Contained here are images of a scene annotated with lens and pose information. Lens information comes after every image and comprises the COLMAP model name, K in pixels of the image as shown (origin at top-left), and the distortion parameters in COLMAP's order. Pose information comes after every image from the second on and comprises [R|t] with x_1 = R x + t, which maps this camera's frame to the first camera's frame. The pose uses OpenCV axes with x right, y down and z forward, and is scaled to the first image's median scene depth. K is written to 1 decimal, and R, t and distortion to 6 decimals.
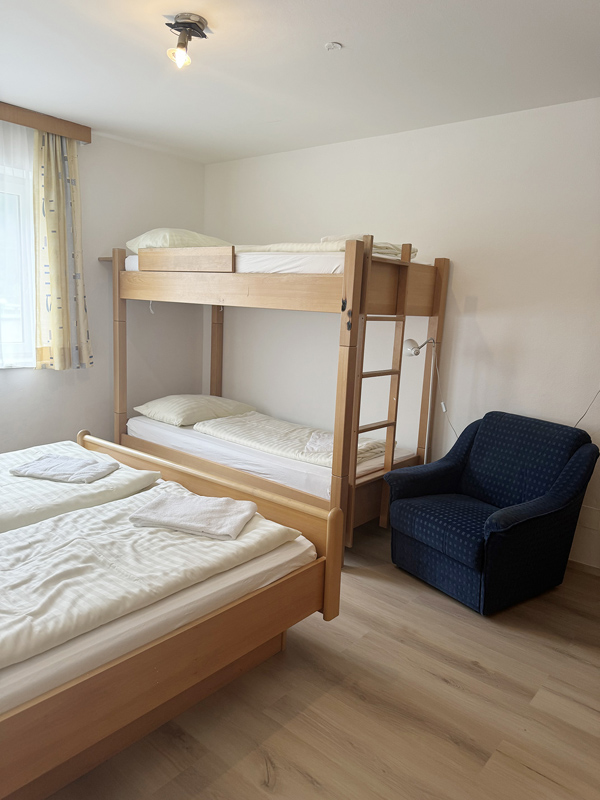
lens RADIAL K [[561.5, 0, 301.7], [0, 561.5, 405.0], [0, 0, 1]] dist [0.081738, -0.113546]
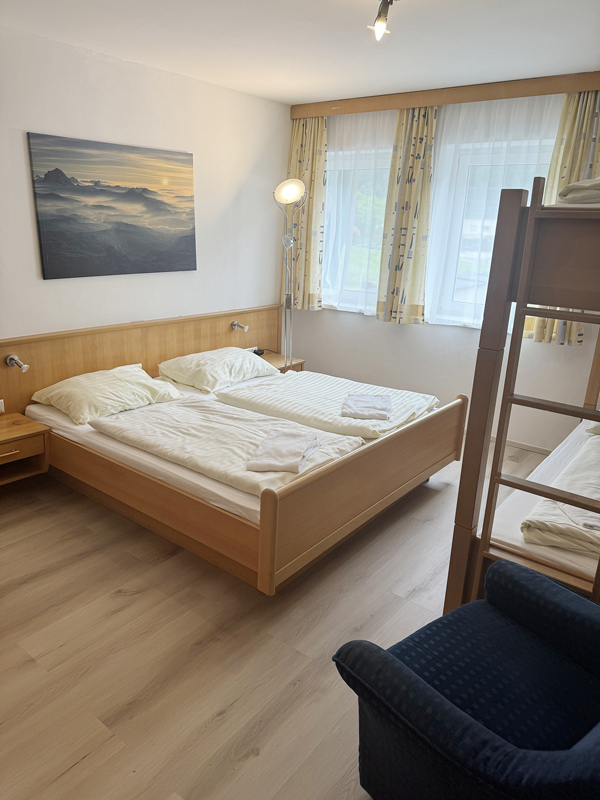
lens RADIAL K [[577.2, 0, 300.0], [0, 577.2, 400.0], [0, 0, 1]] dist [0.078083, -0.115086]
pose [[0.033796, 0.248273, -0.968100, 0.965716], [-0.207413, 0.949307, 0.236213, -0.202413], [0.977670, 0.192813, 0.083578, 0.908126]]
